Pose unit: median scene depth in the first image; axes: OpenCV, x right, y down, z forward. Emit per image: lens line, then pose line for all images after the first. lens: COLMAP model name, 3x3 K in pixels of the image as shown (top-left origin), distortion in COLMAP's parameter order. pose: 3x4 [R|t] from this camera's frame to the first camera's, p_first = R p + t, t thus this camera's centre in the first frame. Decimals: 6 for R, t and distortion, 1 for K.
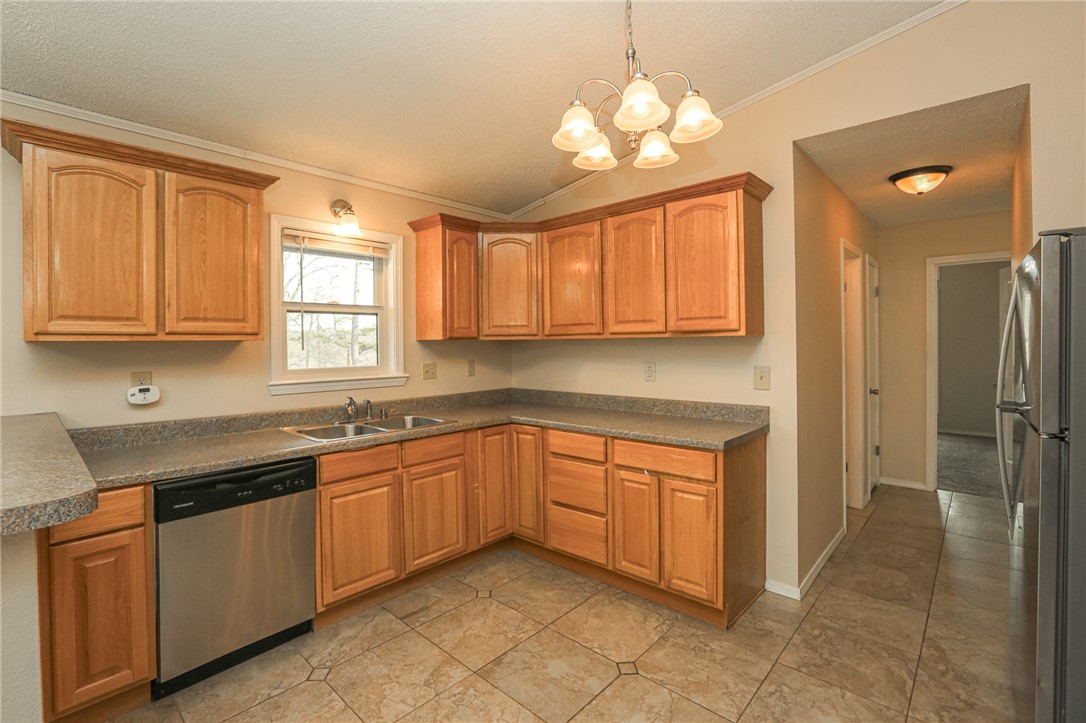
lens RADIAL K [[499.1, 0, 532.5], [0, 499.1, 349.2], [0, 0, 1]] dist [-0.037030, 0.010351]
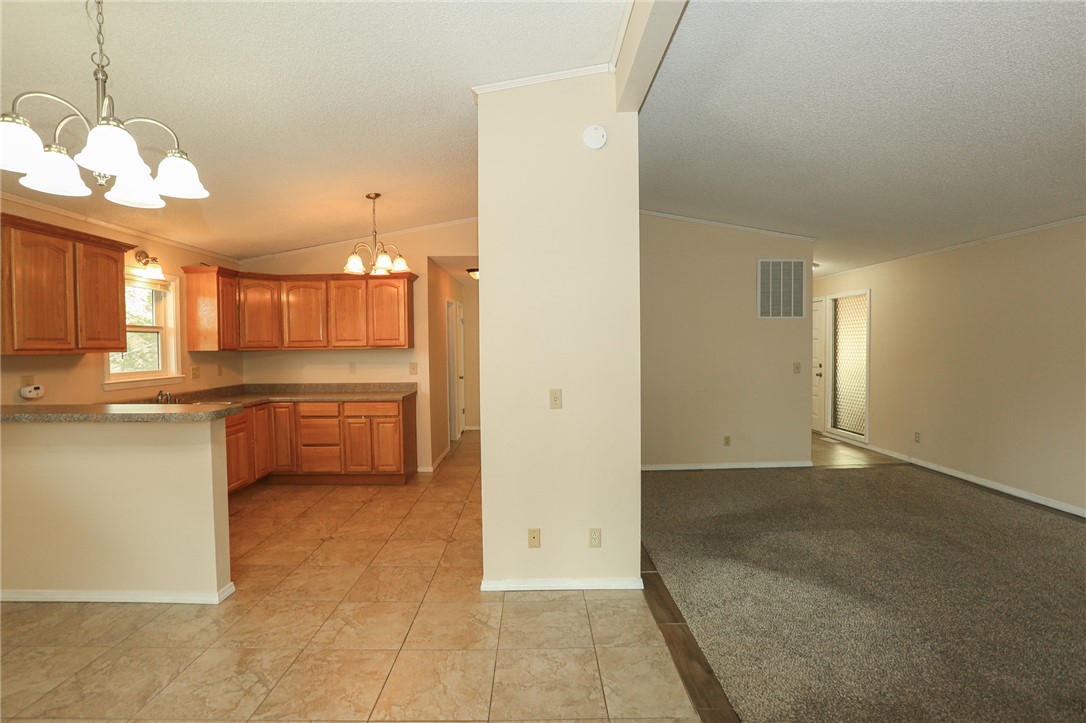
lens RADIAL K [[499.2, 0, 536.3], [0, 499.2, 361.7], [0, 0, 1]] dist [-0.045347, 0.013955]
pose [[0.727762, -0.020015, 0.685537, -0.582992], [0.011998, 0.999793, 0.016453, 0.002184], [-0.685724, -0.003749, 0.727852, -0.854715]]
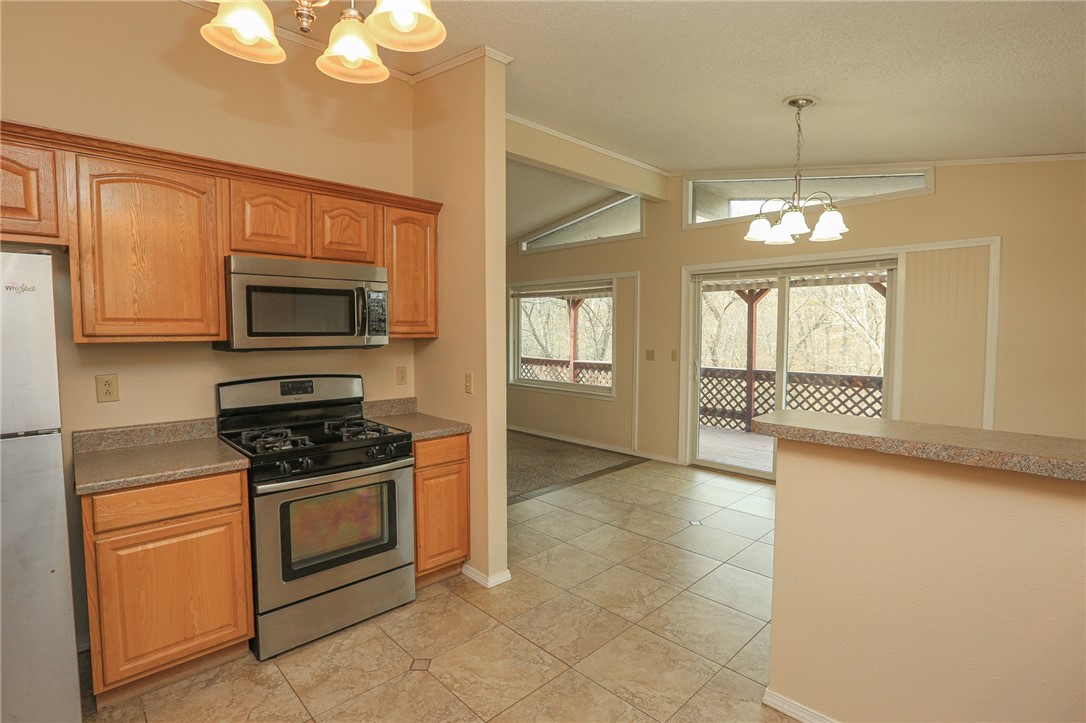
lens RADIAL K [[509.6, 0, 537.1], [0, 509.6, 356.1], [0, 0, 1]] dist [-0.052804, 0.015516]
pose [[-0.997927, 0.006773, 0.063993, -0.074194], [0.010873, 0.997895, 0.063936, -0.029149], [-0.063426, 0.064499, -0.995900, 1.040569]]
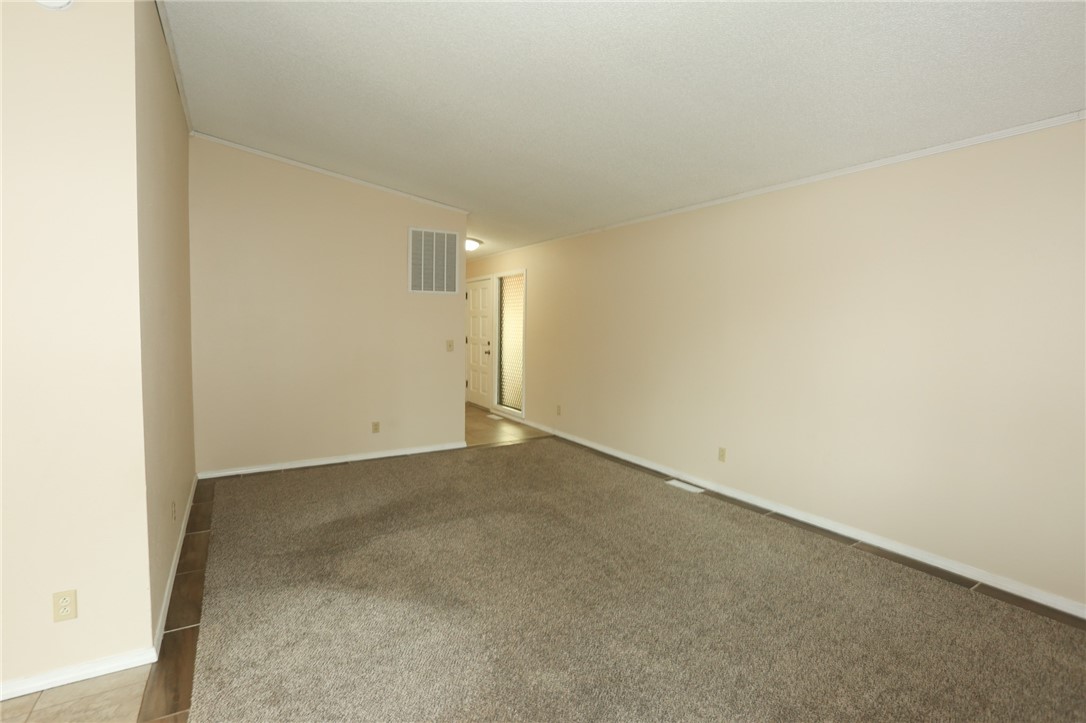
lens RADIAL K [[509.6, 0, 537.1], [0, 509.6, 356.1], [0, 0, 1]] dist [-0.052804, 0.015516]
pose [[0.275790, -0.049968, 0.959918, -0.228003], [-0.001582, 0.998623, 0.052437, 0.008798], [-0.961217, -0.015980, 0.275331, -0.995167]]
